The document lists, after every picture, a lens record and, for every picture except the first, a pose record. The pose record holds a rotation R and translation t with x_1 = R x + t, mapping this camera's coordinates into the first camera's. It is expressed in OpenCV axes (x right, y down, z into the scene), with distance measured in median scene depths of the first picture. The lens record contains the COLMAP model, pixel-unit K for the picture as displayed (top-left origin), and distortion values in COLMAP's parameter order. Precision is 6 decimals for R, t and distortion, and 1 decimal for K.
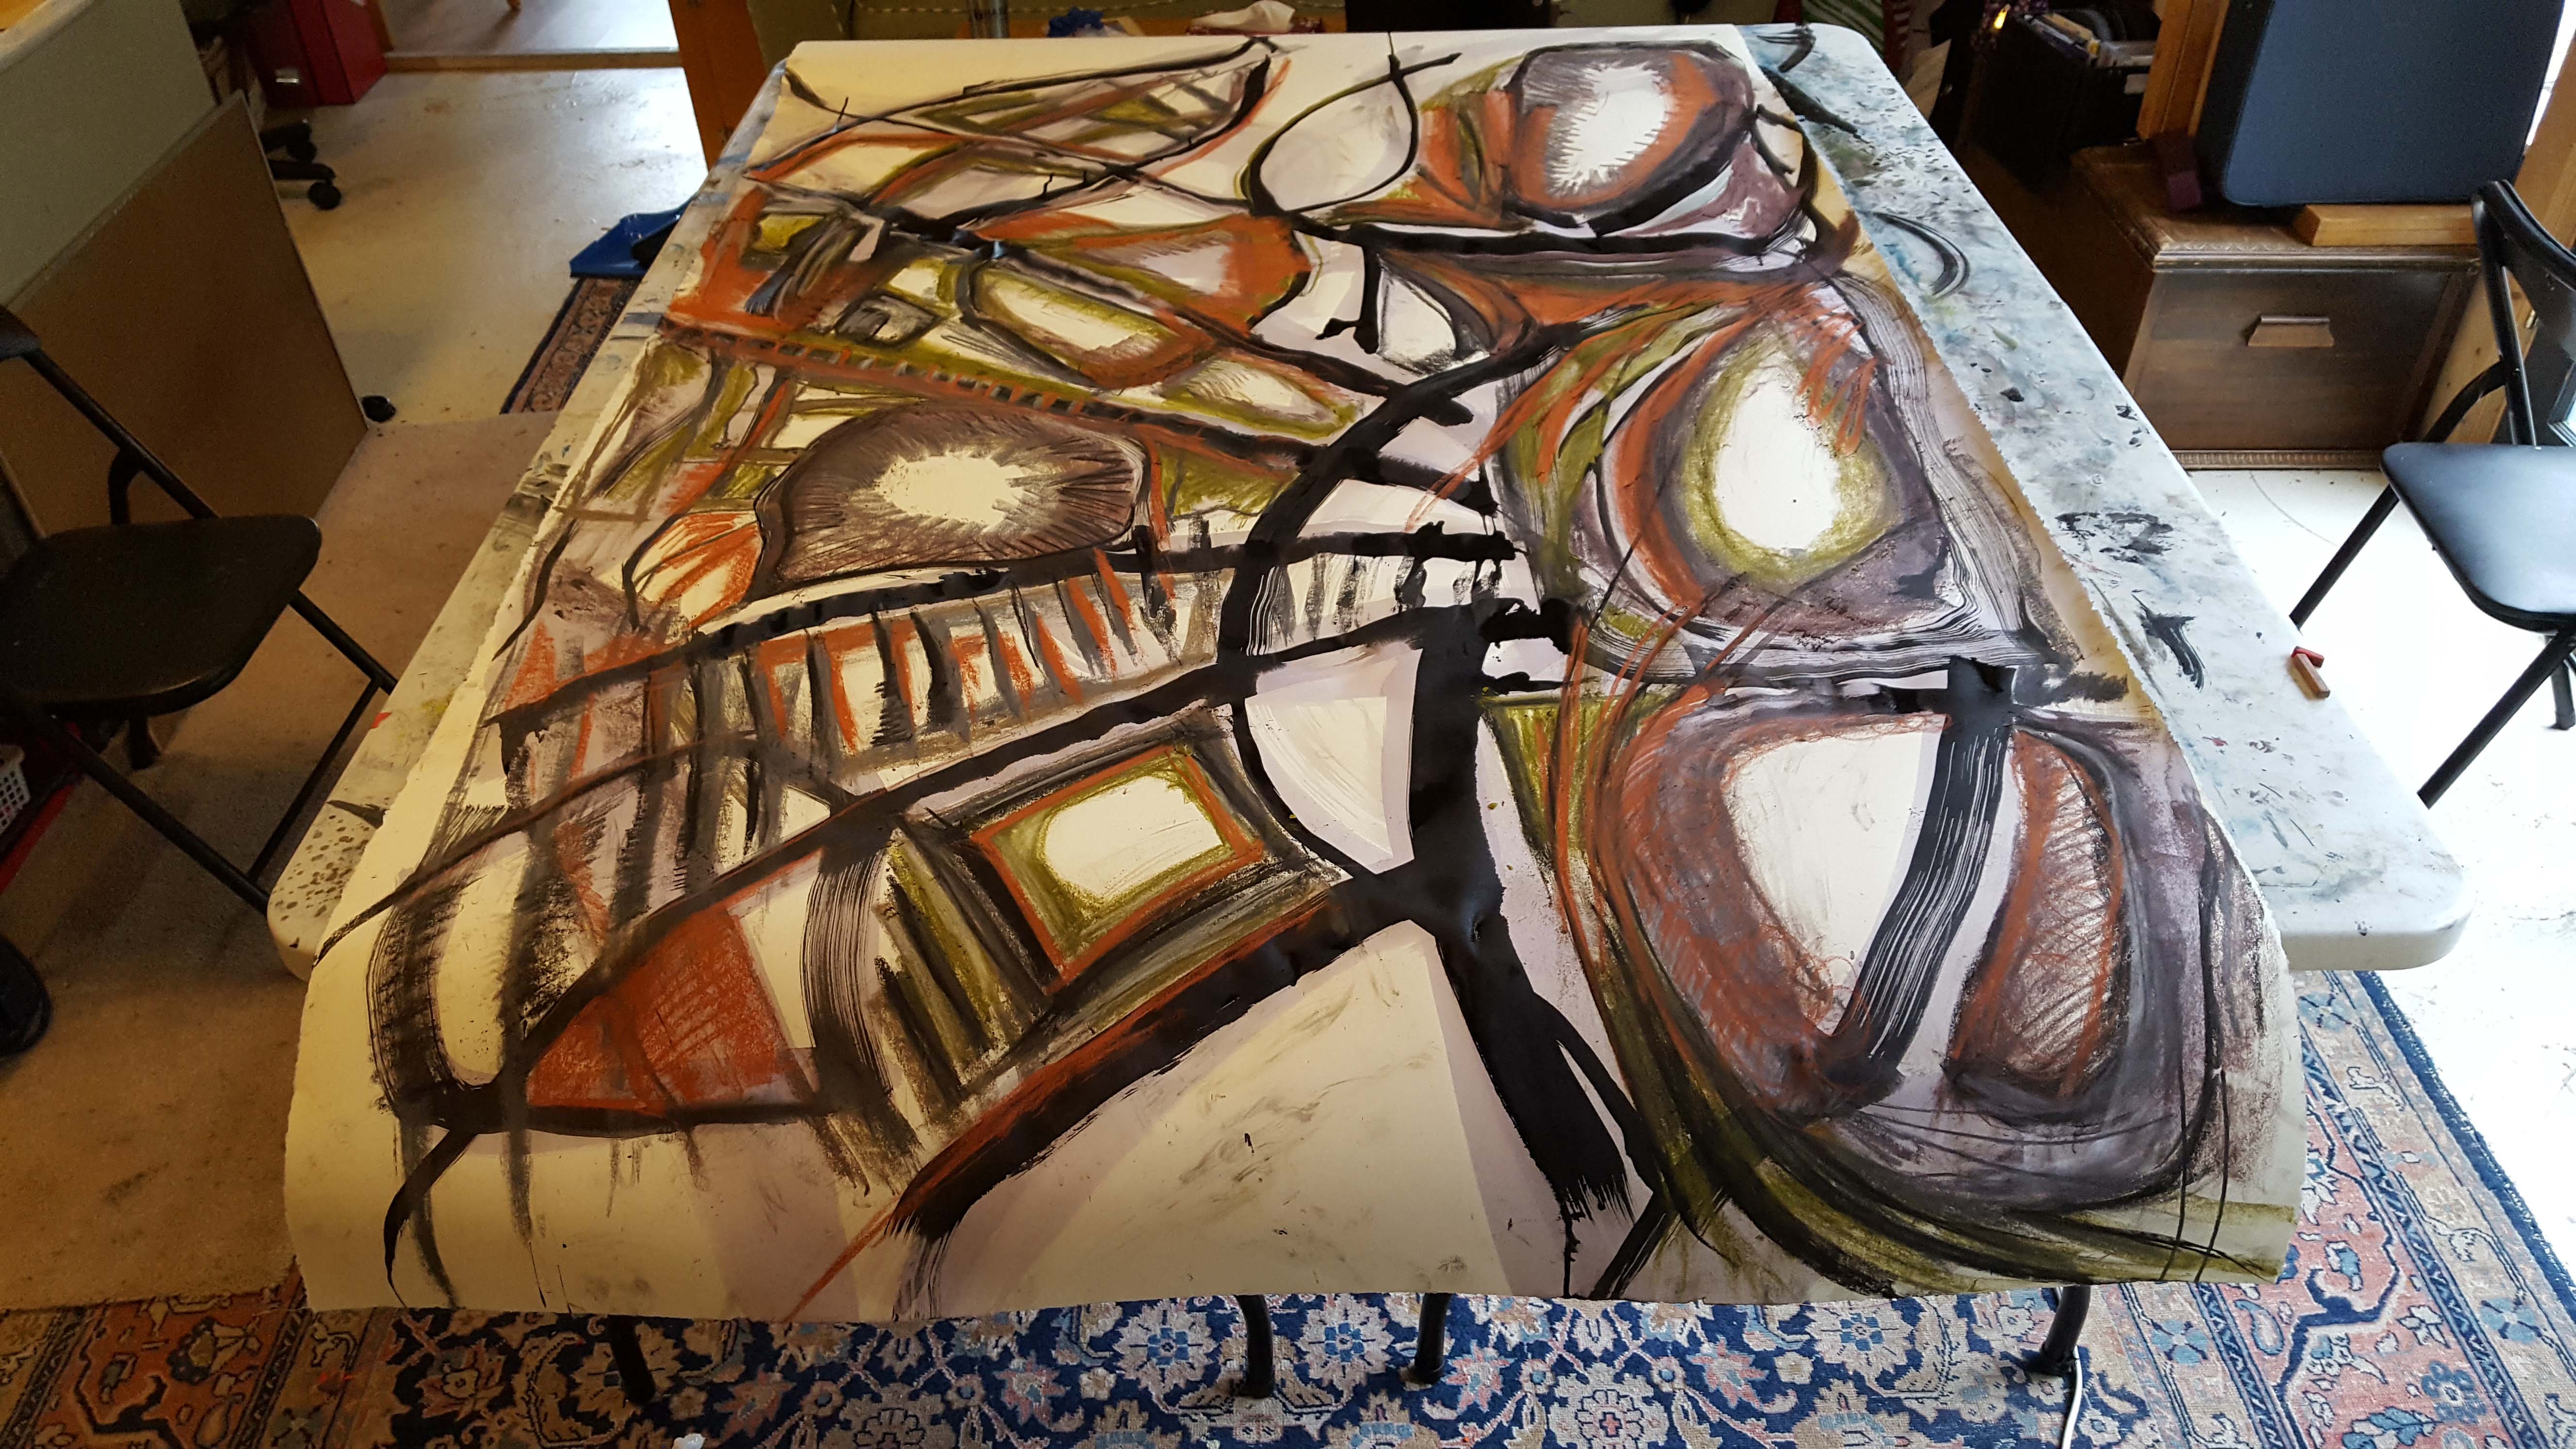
lens RADIAL K [[2001.8, 0, 1274.6], [0, 2001.8, 718.6], [0, 0, 1]] dist [0.083620, -0.004292]
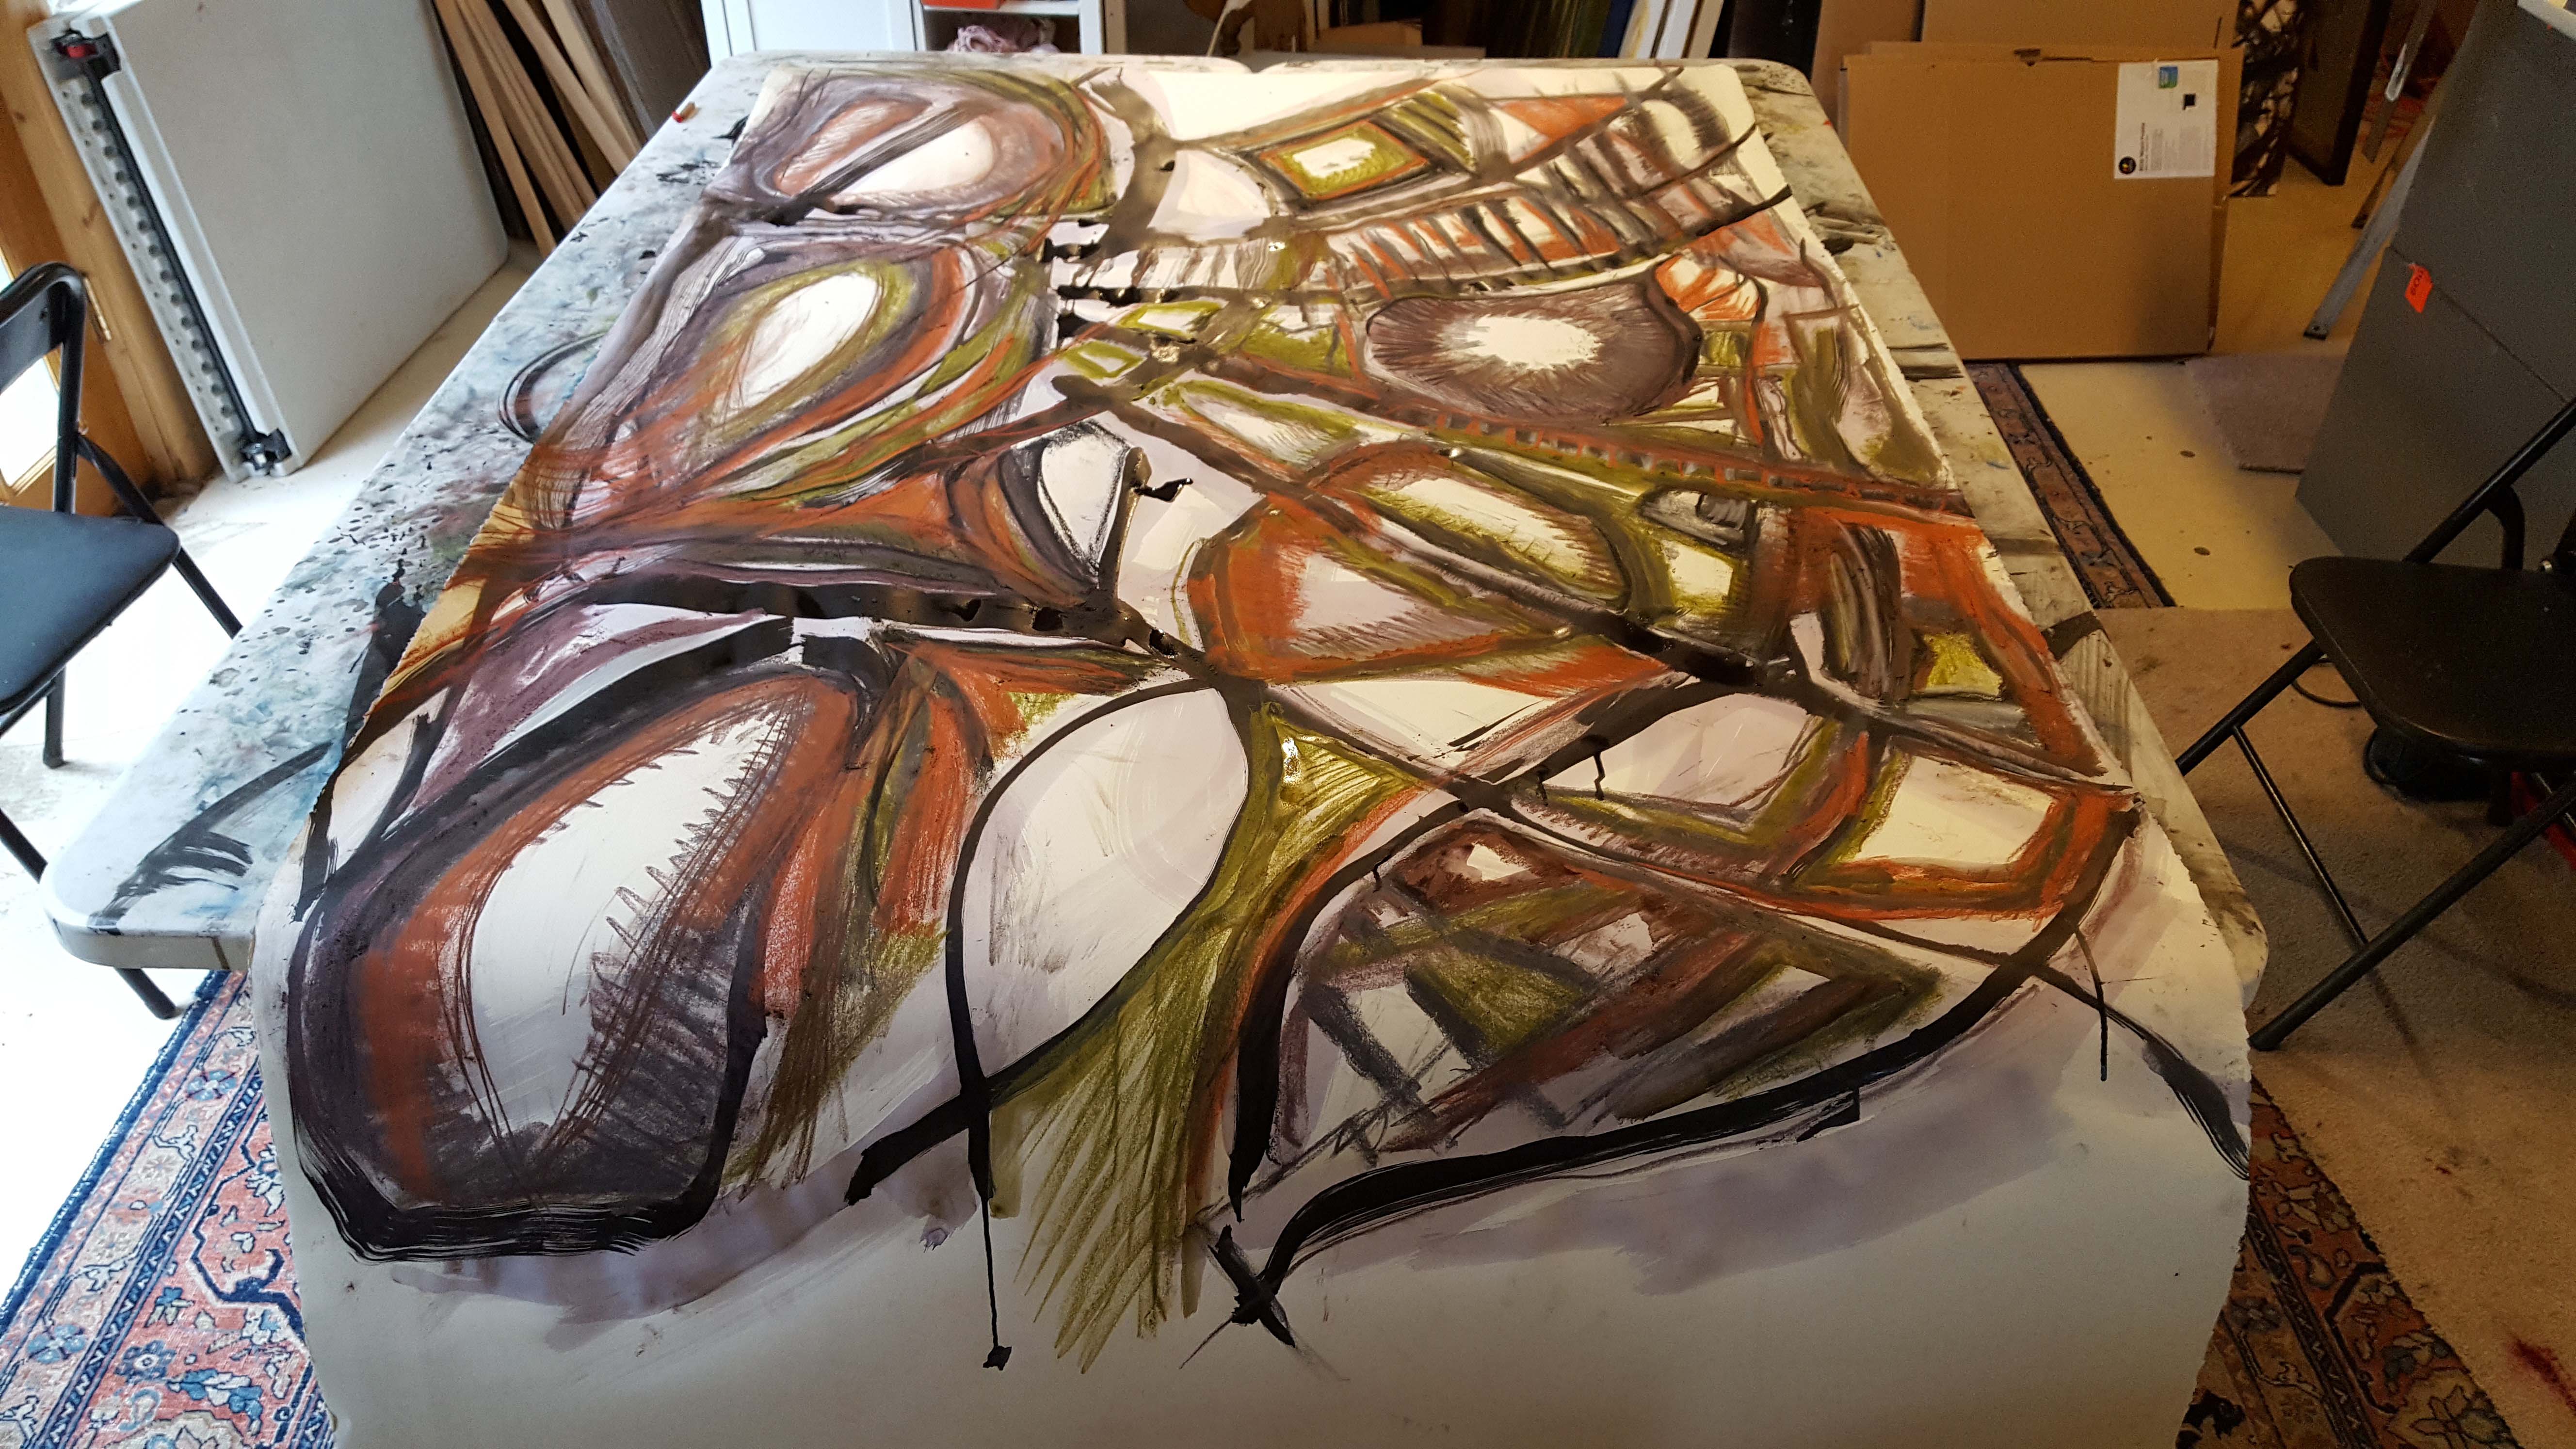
lens RADIAL K [[2001.8, 0, 1274.6], [0, 2001.8, 718.6], [0, 0, 1]] dist [0.083620, -0.004292]
pose [[-0.999494, 0.021427, 0.023488, -0.039098], [0.029033, 0.314040, 0.948966, -1.135160], [0.012957, 0.949168, -0.314503, 1.568293]]
